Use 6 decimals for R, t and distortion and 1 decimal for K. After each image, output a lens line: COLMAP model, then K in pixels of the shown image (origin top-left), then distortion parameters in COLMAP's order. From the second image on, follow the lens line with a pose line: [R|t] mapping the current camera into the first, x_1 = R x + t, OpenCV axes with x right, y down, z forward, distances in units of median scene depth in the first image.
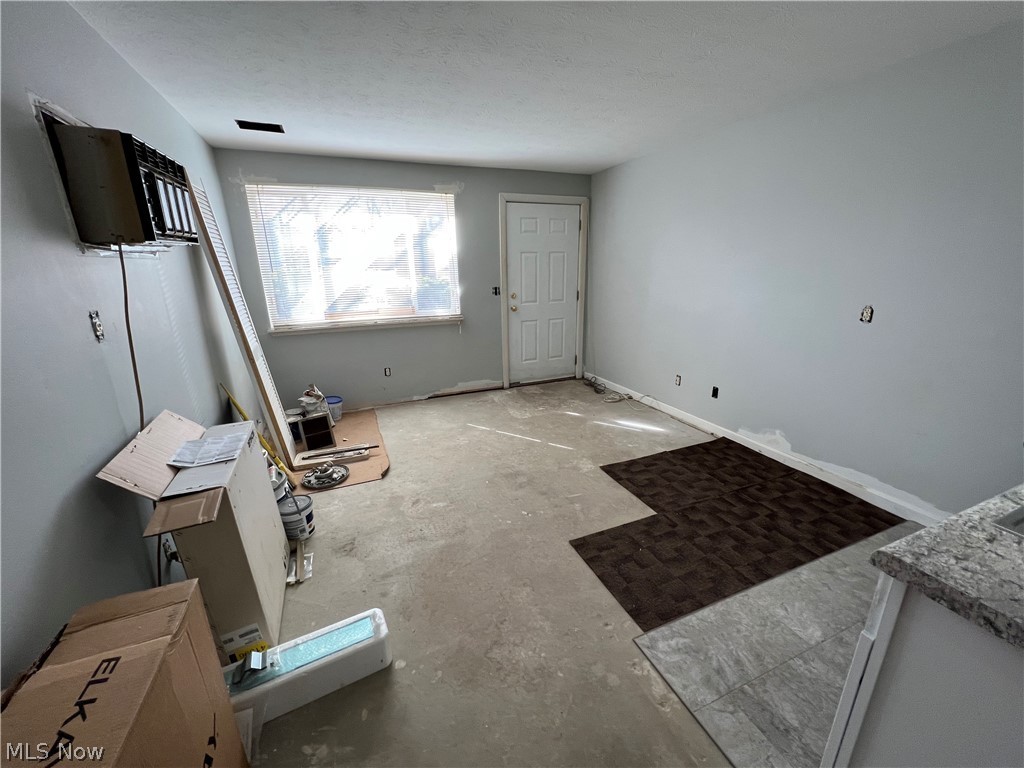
lens RADIAL K [[408.9, 0, 508.8], [0, 408.9, 384.6], [0, 0, 1]] dist [-0.003457, 0.000626]
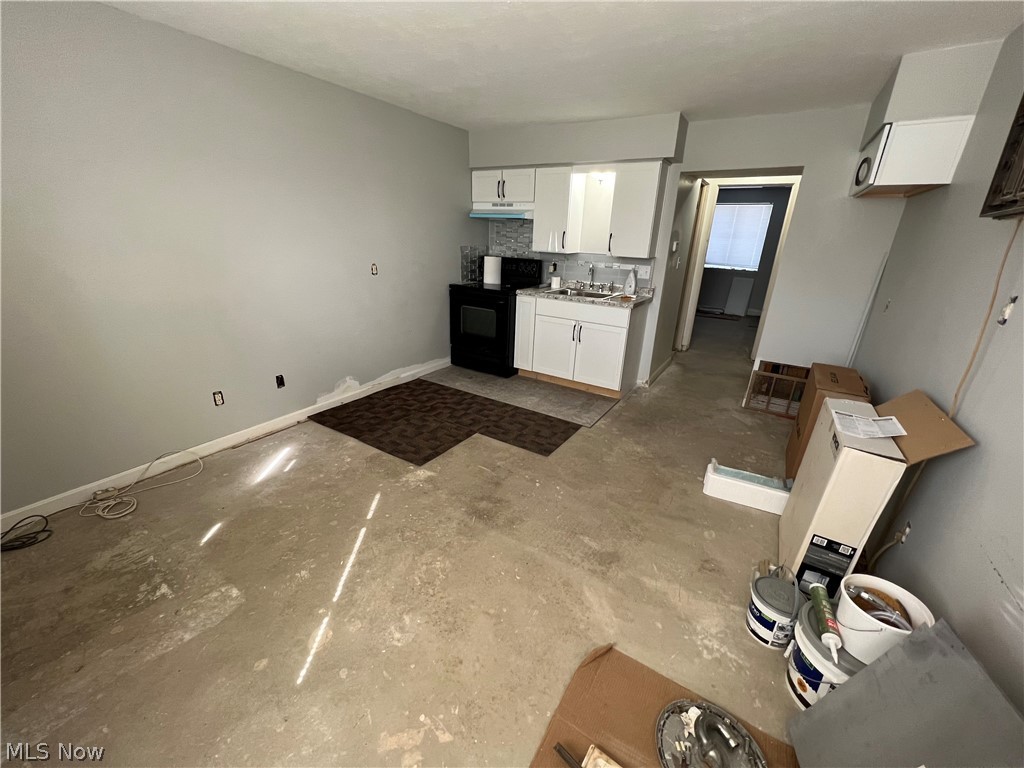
lens RADIAL K [[408.9, 0, 510.1], [0, 408.9, 384.6], [0, 0, 1]] dist [-0.003457, 0.000626]
pose [[-0.575037, -0.285162, 0.766821, -0.536828], [0.212747, 0.852923, 0.476720, -0.340797], [-0.789982, 0.437271, -0.429795, 1.167001]]
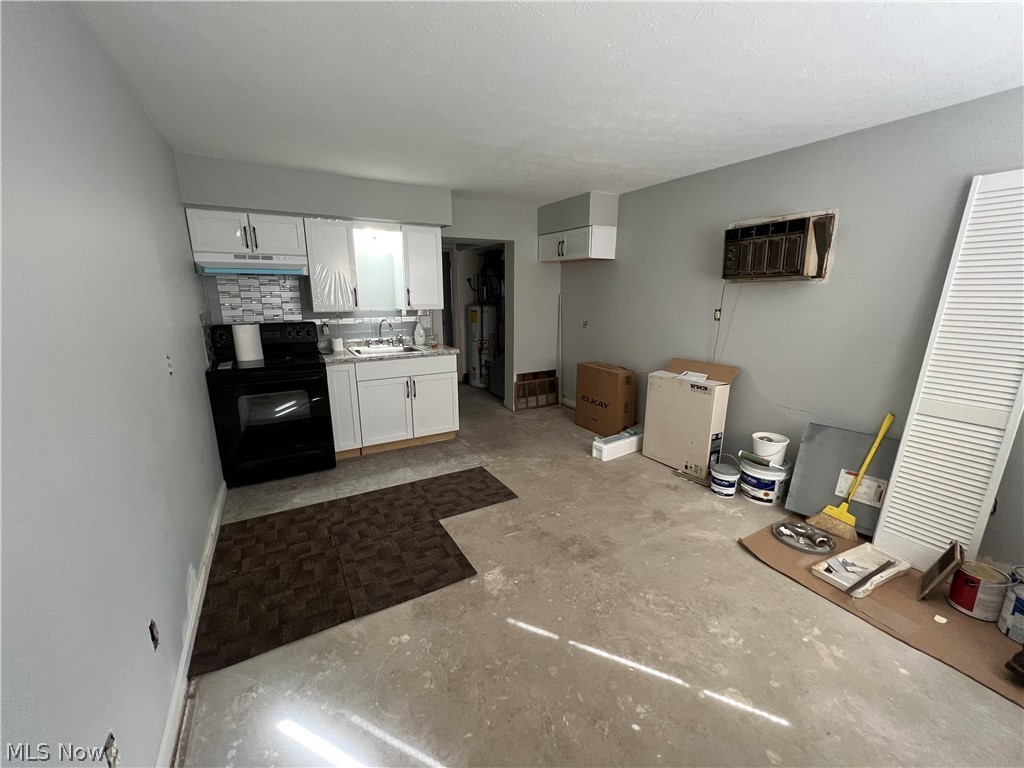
lens RADIAL K [[408.9, 0, 510.0], [0, 408.9, 385.4], [0, 0, 1]] dist [-0.003457, 0.000626]
pose [[-0.992227, 0.049012, -0.114381, 0.233896], [-0.014683, 0.866640, 0.498718, -0.458610], [0.123570, 0.496521, -0.859184, 1.485908]]
